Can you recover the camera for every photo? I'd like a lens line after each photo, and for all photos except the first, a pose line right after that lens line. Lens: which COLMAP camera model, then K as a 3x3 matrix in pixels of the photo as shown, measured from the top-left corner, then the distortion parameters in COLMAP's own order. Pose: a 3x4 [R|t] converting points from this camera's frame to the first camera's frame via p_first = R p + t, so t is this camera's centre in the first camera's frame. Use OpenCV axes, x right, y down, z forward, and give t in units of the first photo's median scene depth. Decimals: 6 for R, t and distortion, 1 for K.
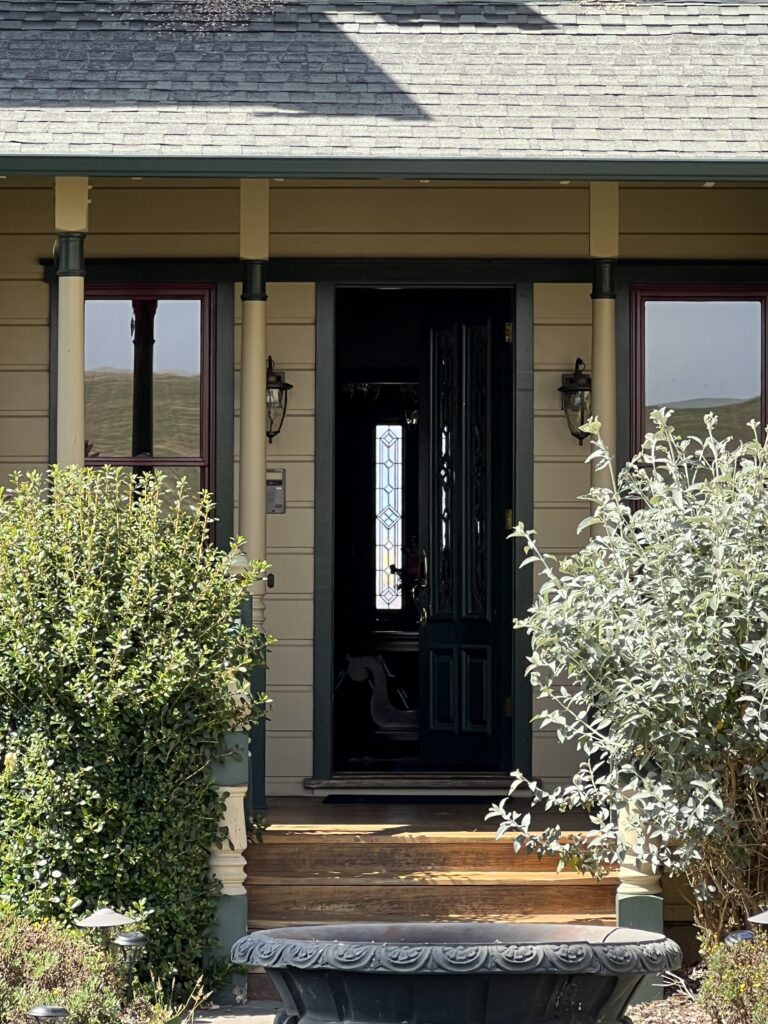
lens RADIAL K [[4273.3, 0, 384.8], [0, 4273.3, 512.6], [0, 0, 1]] dist [-0.169728, 0.000000]
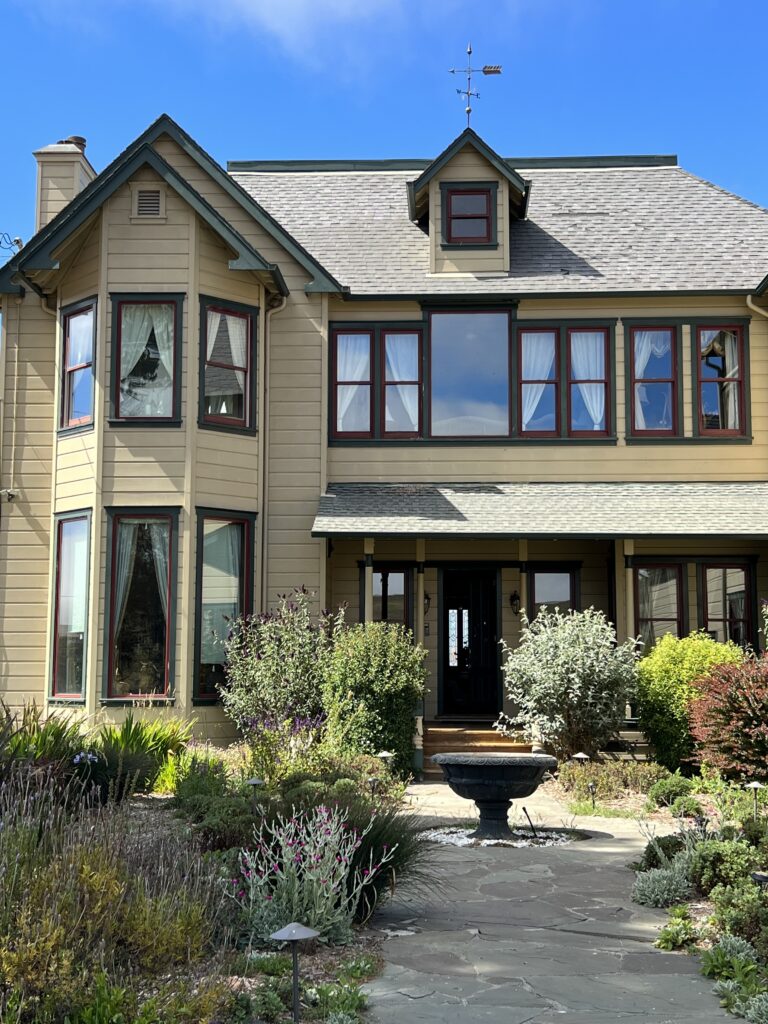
lens RADIAL K [[1350.3, 0, 380.2], [0, 1350.3, 482.8], [0, 0, 1]] dist [0.098916, 0.000000]
pose [[0.999031, -0.004086, -0.043829, -0.017945], [-0.000906, 0.993564, -0.113267, 0.001085], [0.044010, 0.113197, 0.992597, -0.100205]]
